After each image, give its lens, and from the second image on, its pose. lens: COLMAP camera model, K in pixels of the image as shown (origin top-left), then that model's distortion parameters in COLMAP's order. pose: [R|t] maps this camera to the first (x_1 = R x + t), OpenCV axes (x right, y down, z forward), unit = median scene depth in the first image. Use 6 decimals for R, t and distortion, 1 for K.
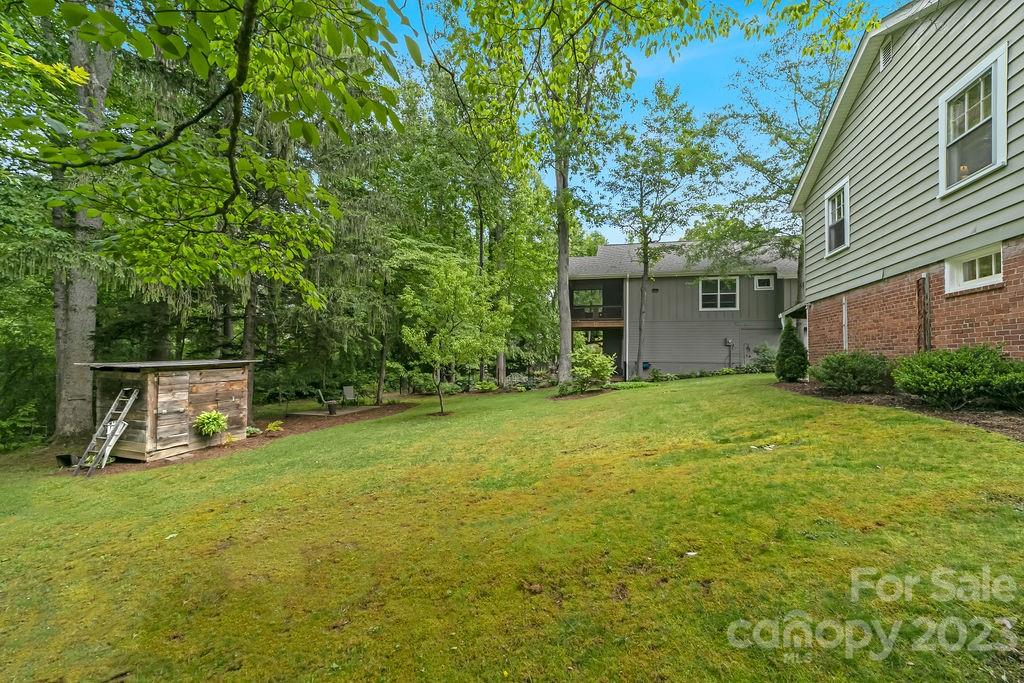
lens RADIAL K [[398.2, 0, 509.9], [0, 398.2, 346.7], [0, 0, 1]] dist [-0.003333, 0.004926]
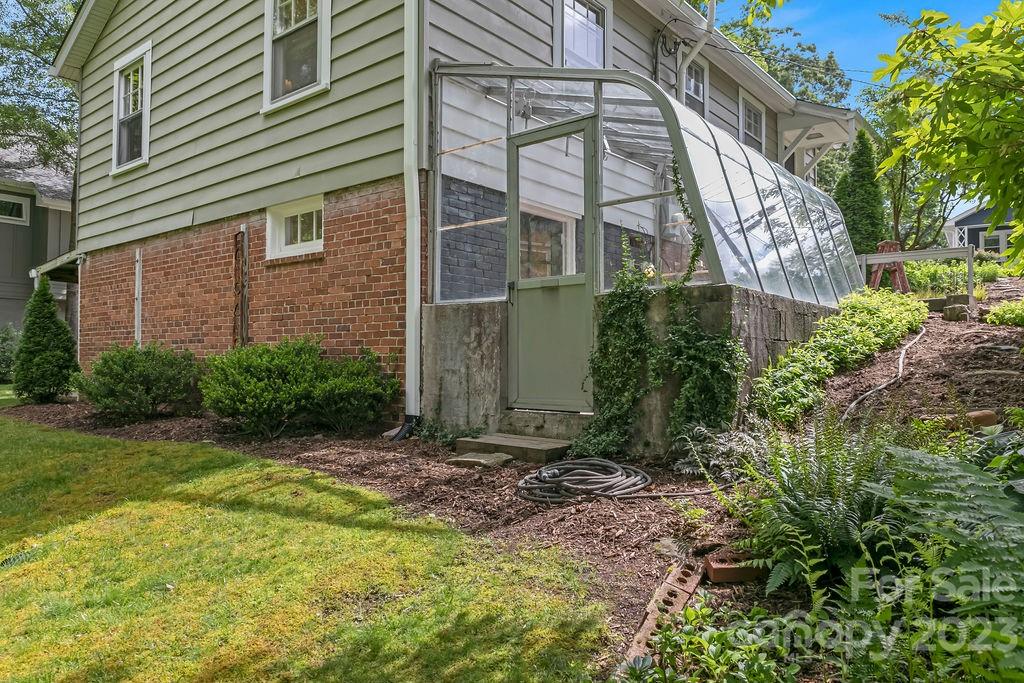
lens RADIAL K [[695.7, 0, 513.0], [0, 695.7, 339.9], [0, 0, 1]] dist [0.006912, -0.000820]
pose [[0.377291, 0.017556, 0.925928, 0.129895], [-0.025368, 0.999641, -0.008617, 0.000187], [-0.925747, -0.020238, 0.377601, 0.133209]]
